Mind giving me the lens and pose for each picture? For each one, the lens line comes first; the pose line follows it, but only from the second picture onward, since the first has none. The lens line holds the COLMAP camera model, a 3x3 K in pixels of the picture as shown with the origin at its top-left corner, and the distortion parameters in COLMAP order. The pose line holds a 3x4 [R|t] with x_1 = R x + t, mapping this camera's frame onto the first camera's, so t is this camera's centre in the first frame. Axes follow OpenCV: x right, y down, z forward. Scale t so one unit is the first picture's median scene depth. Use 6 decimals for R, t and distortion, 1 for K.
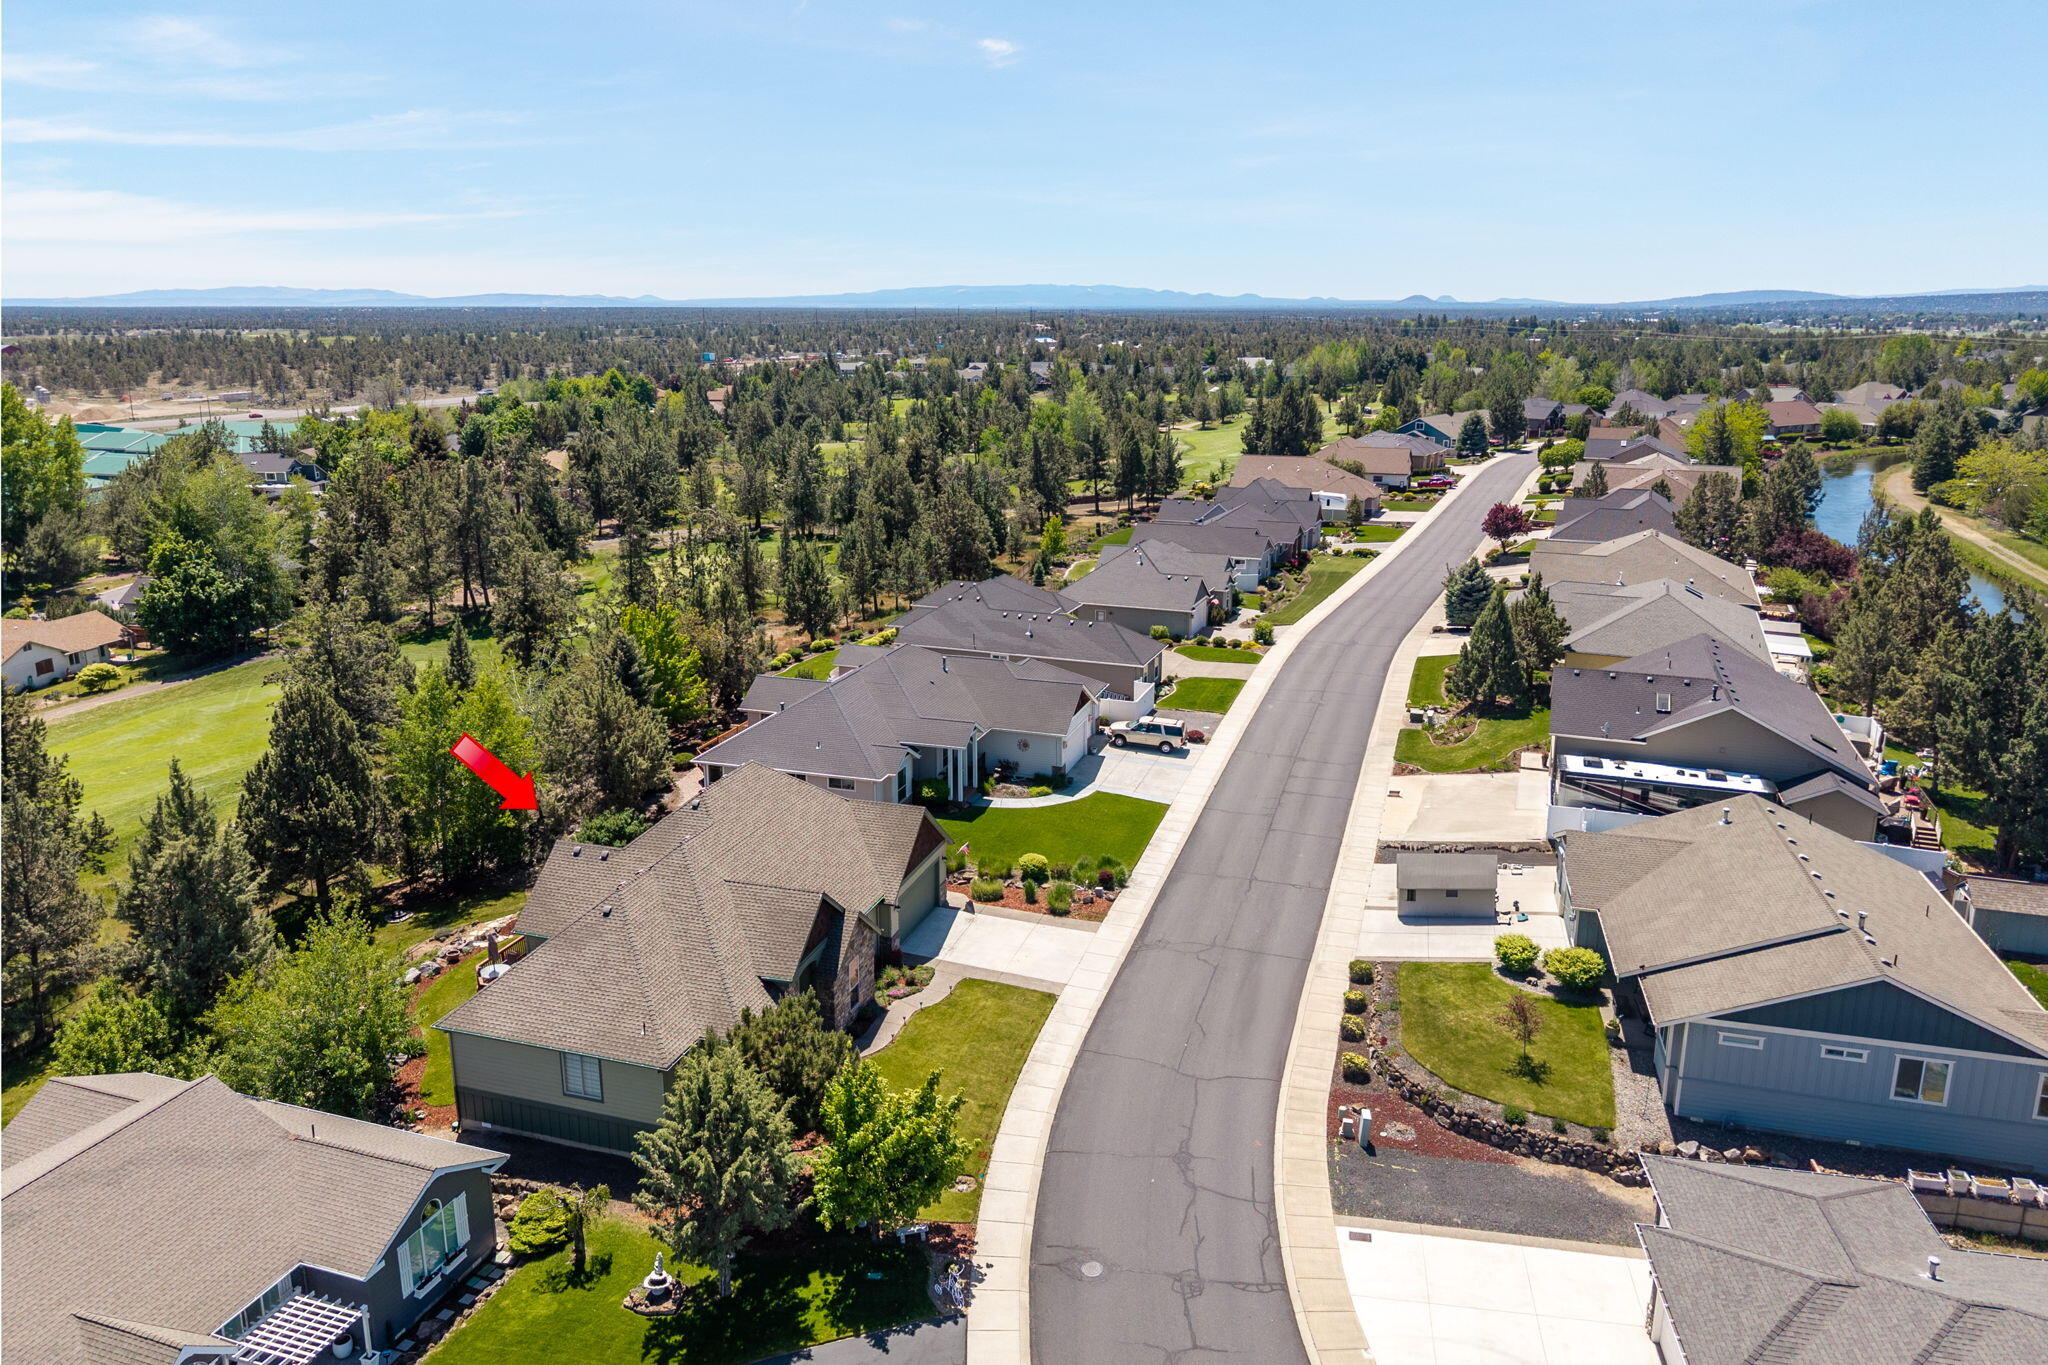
lens RADIAL K [[1325.6, 0, 1027.0], [0, 1325.6, 684.7], [0, 0, 1]] dist [0.010204, -0.000249]
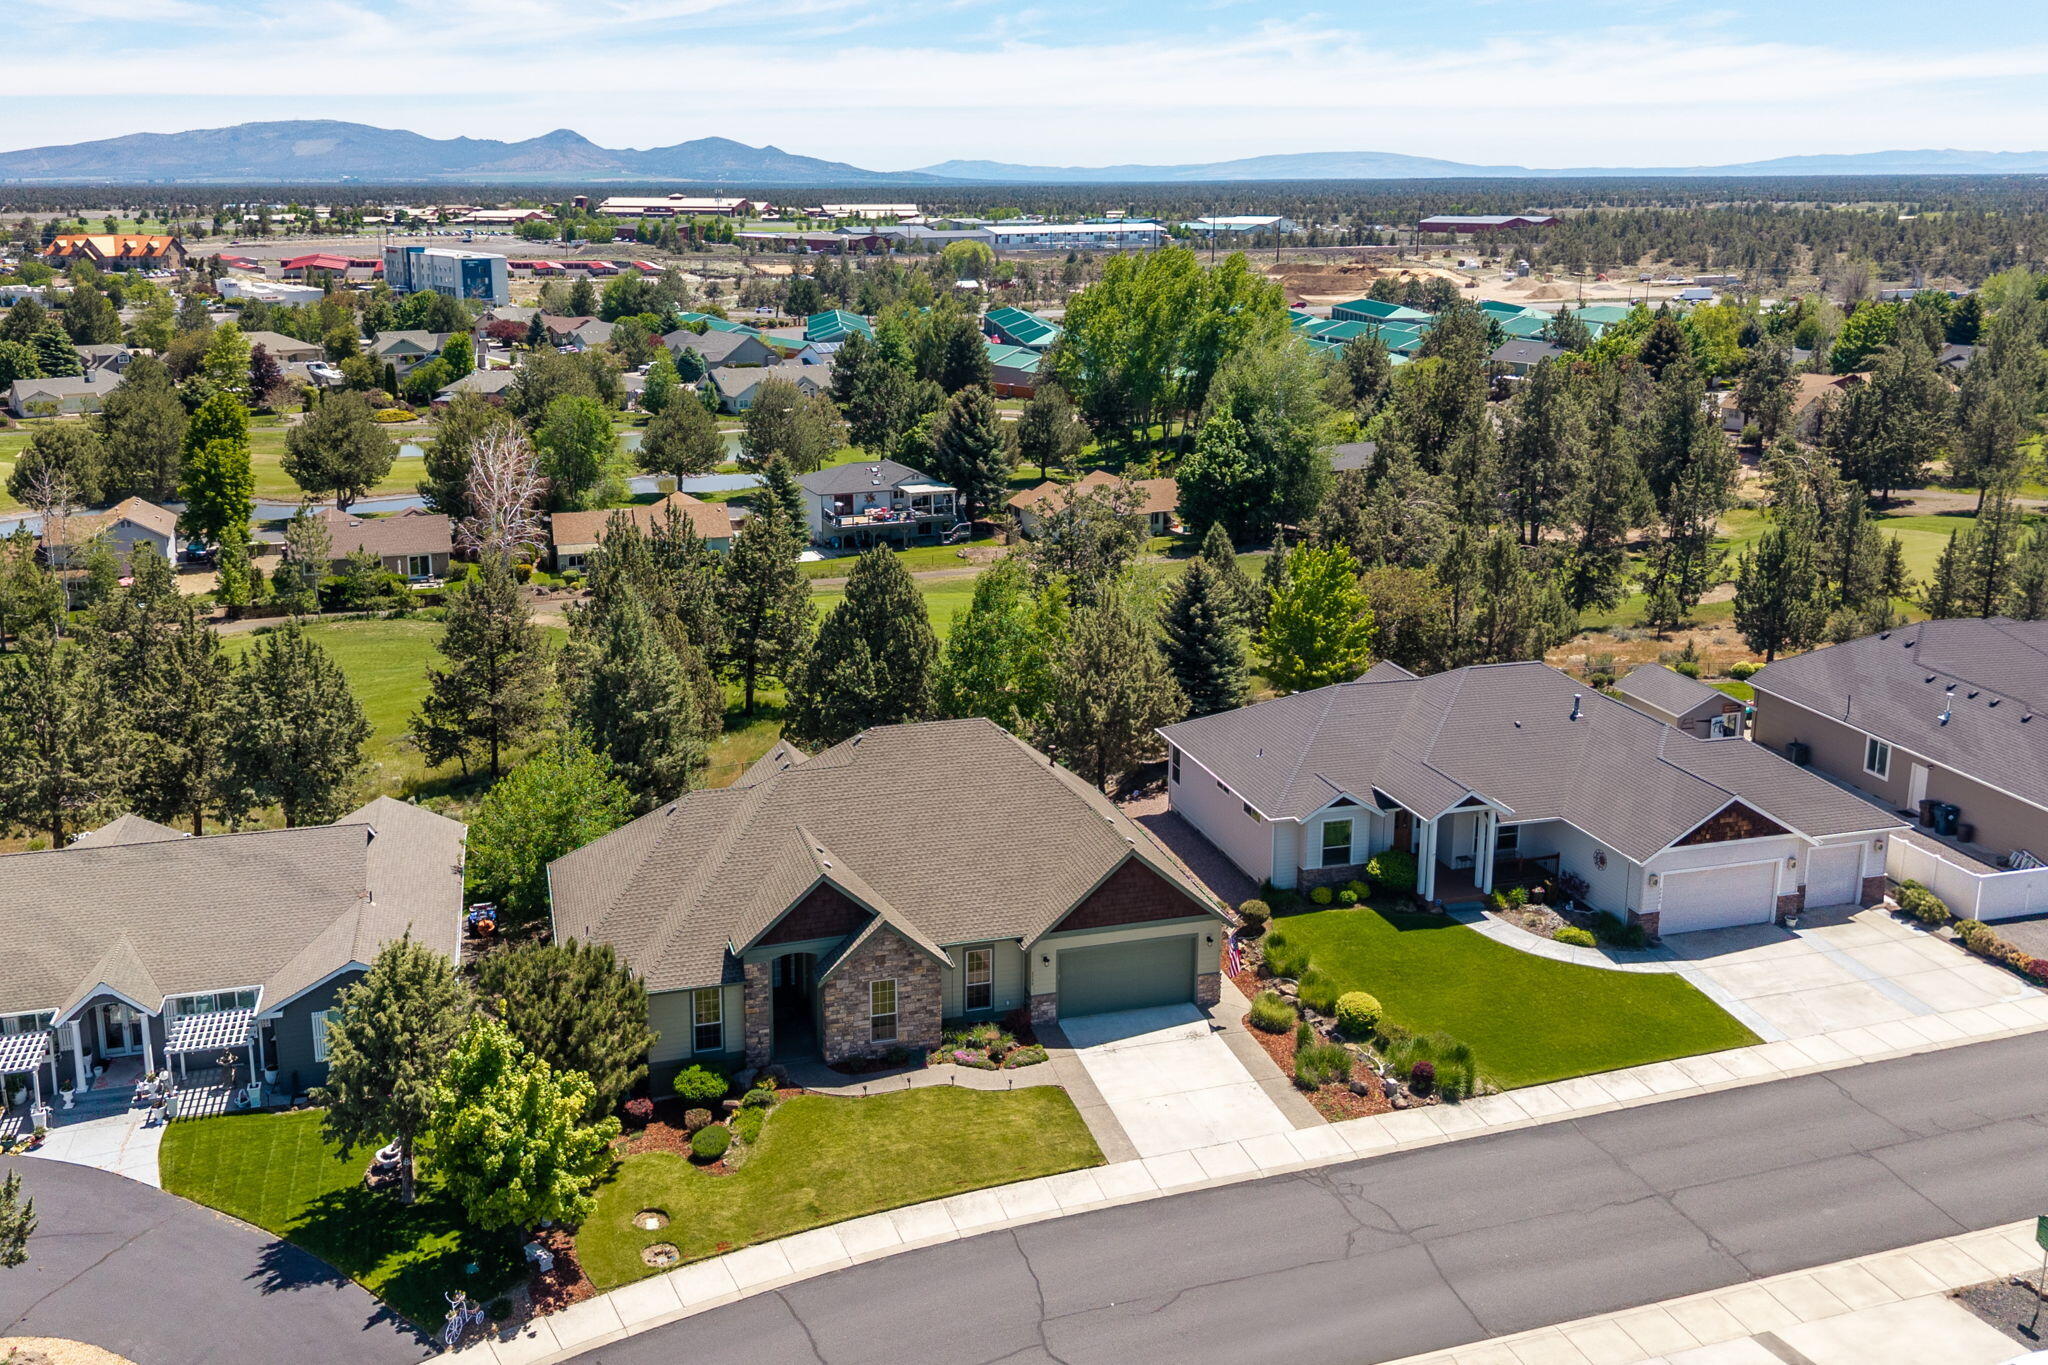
lens RADIAL K [[1677.1, 0, 1003.0], [0, 1677.1, 690.4], [0, 0, 1]] dist [0.032738, -0.012496]
pose [[0.556069, 0.241303, -0.795337, 0.460719], [-0.226527, 0.964700, 0.134308, -0.074886], [0.799671, 0.105481, 0.591101, 0.320711]]
